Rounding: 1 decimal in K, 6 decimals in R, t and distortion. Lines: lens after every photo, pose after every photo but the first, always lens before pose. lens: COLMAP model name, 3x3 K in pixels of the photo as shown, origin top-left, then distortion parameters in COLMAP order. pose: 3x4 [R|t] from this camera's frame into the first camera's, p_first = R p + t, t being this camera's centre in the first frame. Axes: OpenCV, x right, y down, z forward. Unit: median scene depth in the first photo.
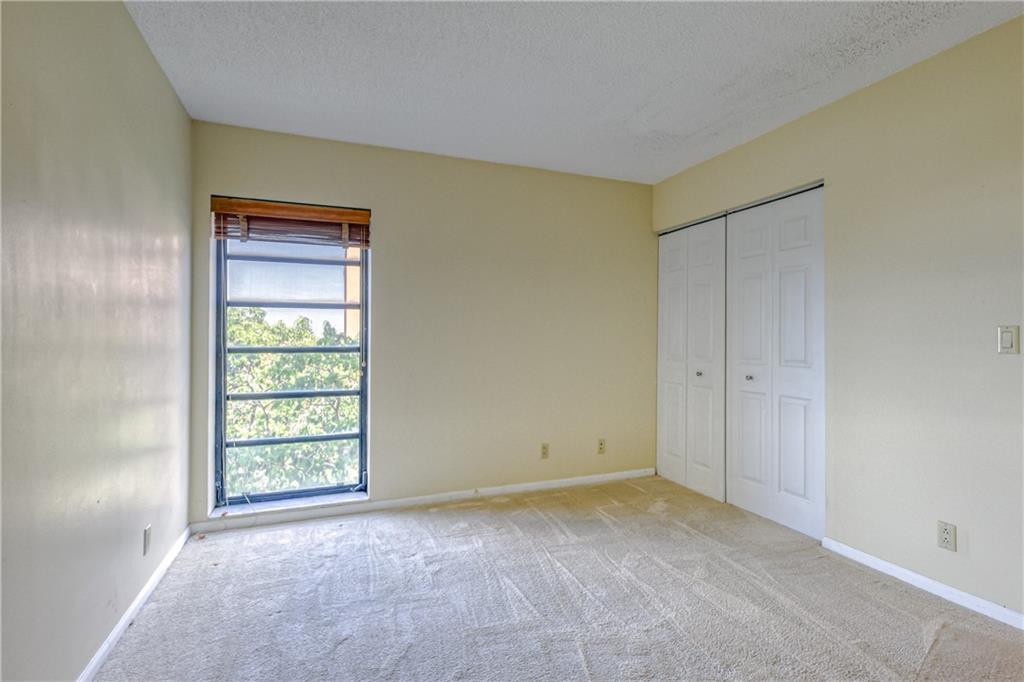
lens RADIAL K [[478.3, 0, 507.2], [0, 478.3, 335.2], [0, 0, 1]] dist [0.014635, -0.008554]
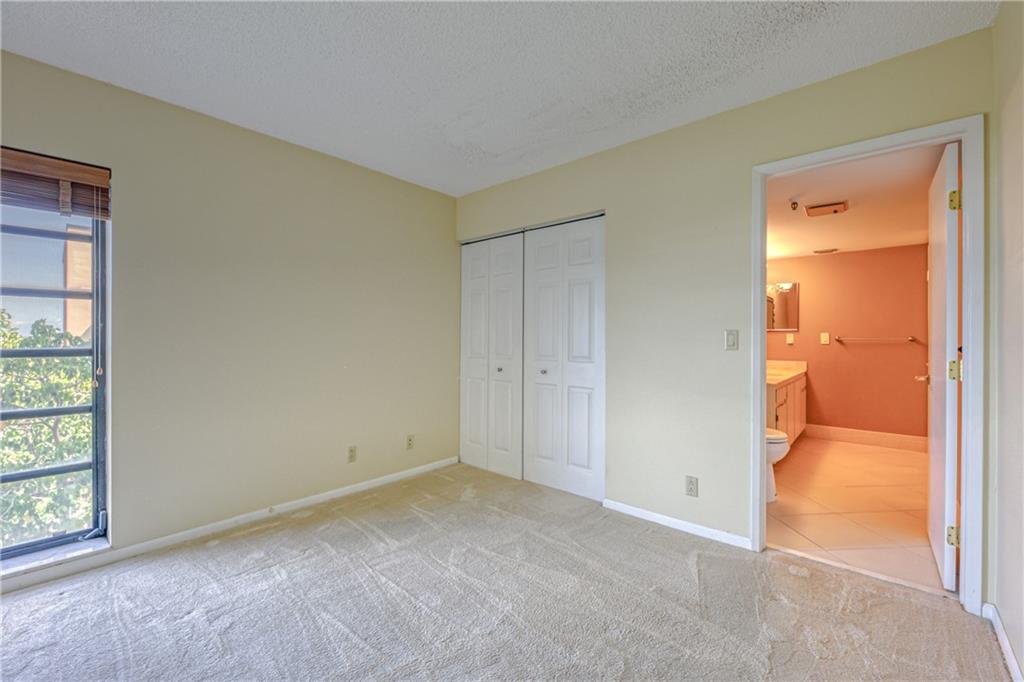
lens RADIAL K [[416.0, 0, 515.1], [0, 416.0, 342.1], [0, 0, 1]] dist [0.001393, -0.003779]
pose [[0.878913, -0.002083, 0.476977, -0.043246], [-0.005144, 0.999891, 0.013846, 0.001389], [-0.476954, -0.014623, 0.878807, 0.136750]]
